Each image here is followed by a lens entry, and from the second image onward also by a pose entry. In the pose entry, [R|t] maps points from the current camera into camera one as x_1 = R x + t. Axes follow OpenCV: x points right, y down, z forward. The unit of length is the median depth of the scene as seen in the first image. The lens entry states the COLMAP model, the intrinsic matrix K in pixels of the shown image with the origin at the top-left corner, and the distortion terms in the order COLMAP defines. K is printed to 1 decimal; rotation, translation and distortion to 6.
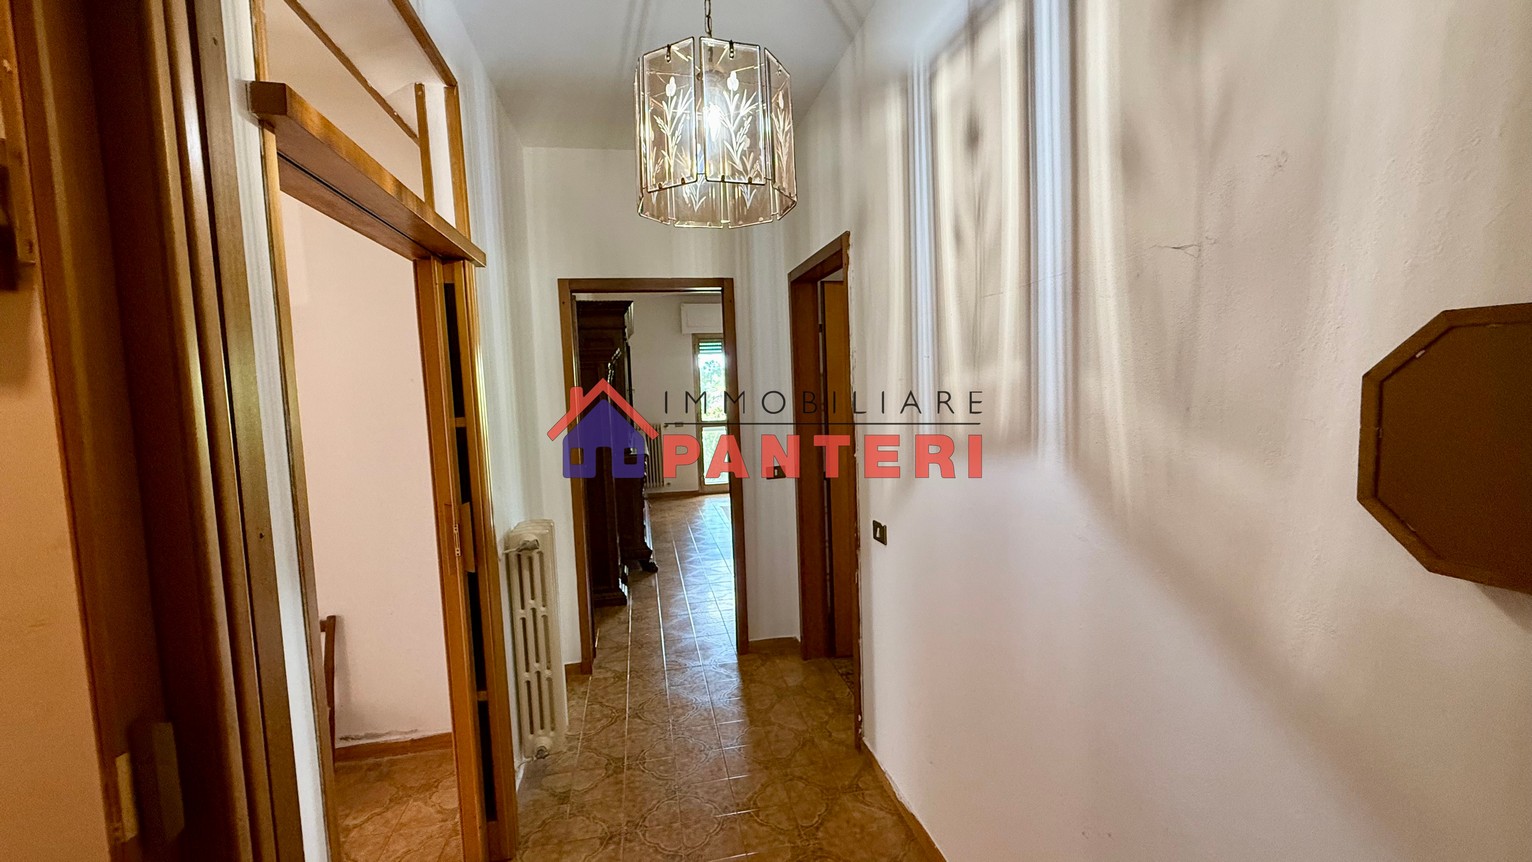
lens RADIAL K [[607.9, 0, 766.9], [0, 607.9, 430.3], [0, 0, 1]] dist [0.000708, 0.000100]
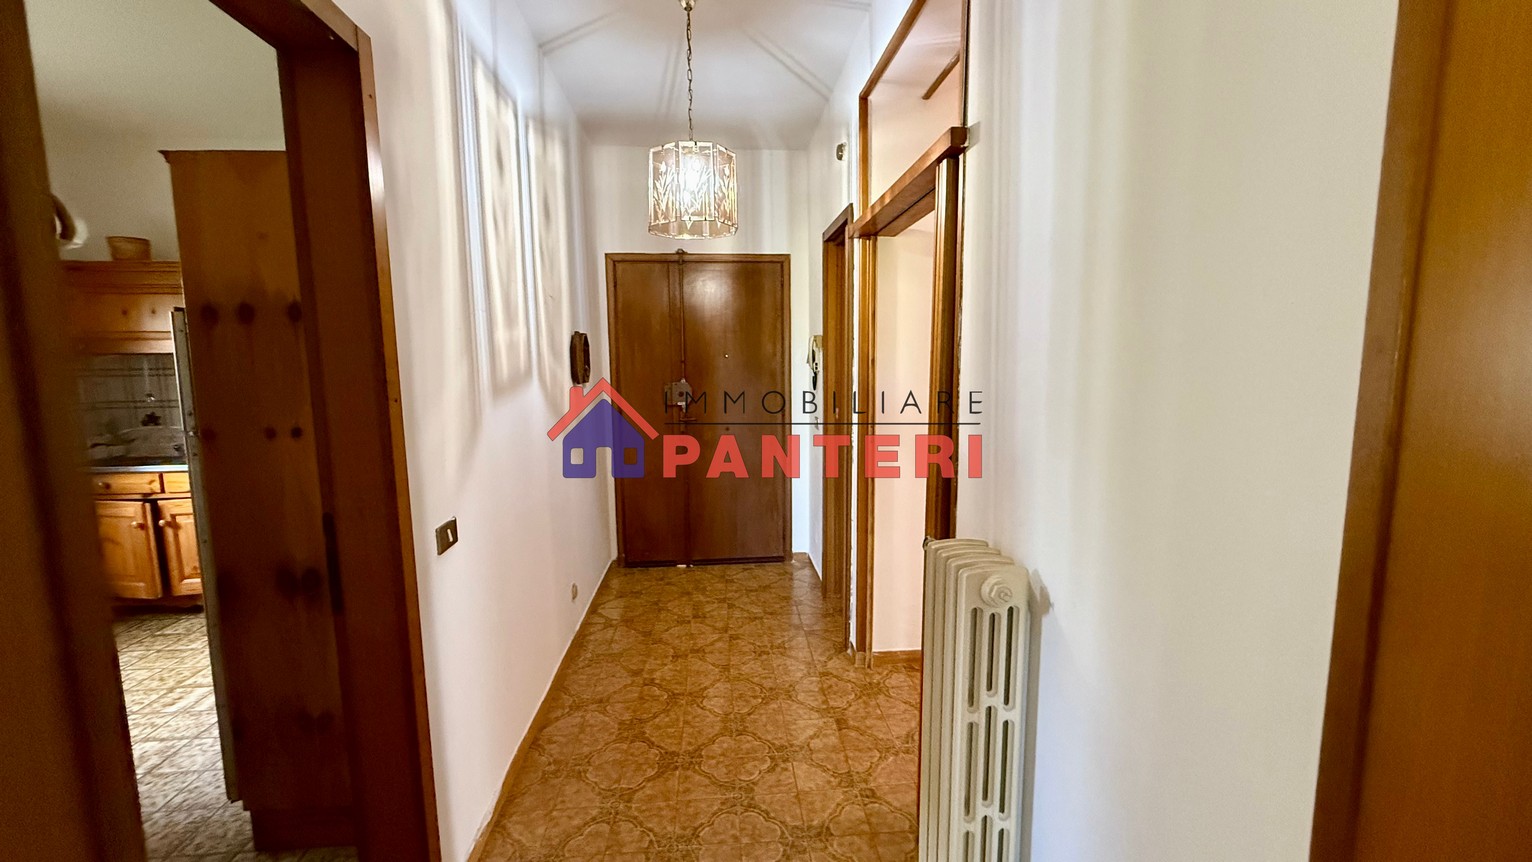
lens RADIAL K [[607.9, 0, 765.8], [0, 607.9, 429.9], [0, 0, 1]] dist [0.000708, 0.000100]
pose [[-0.992209, 0.036941, 0.118983, -0.305535], [0.058879, 0.980686, 0.186516, -0.075926], [-0.109795, 0.192069, -0.975220, 1.758013]]
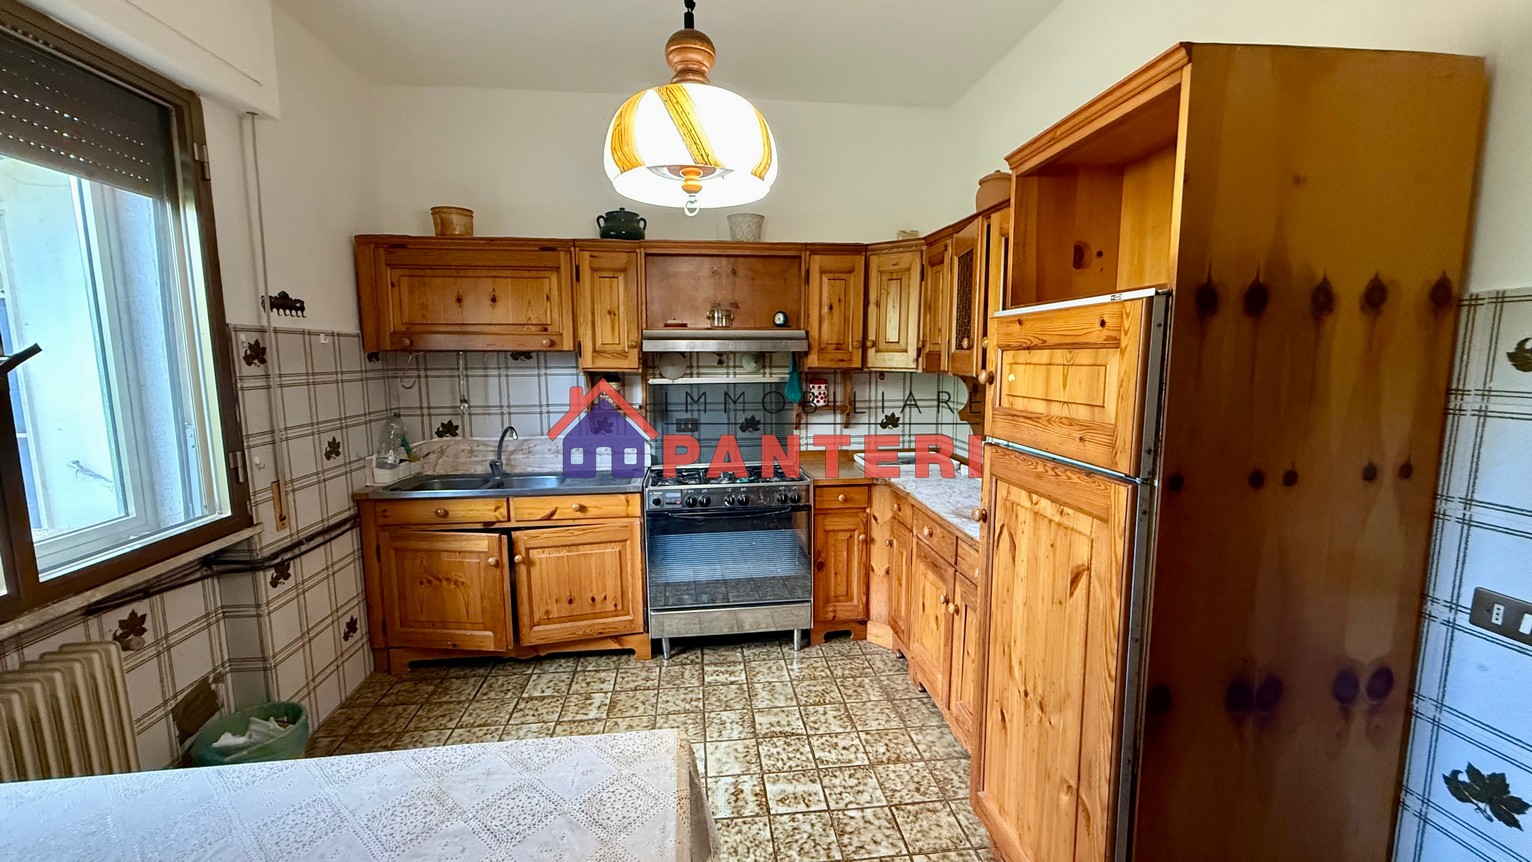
lens RADIAL K [[607.9, 0, 767.1], [0, 607.9, 434.1], [0, 0, 1]] dist [0.000708, 0.000100]
pose [[-0.995813, 0.030787, 0.086076, 0.786675], [0.047259, 0.979375, 0.196449, -0.123571], [-0.078252, 0.199694, -0.976729, 1.602460]]
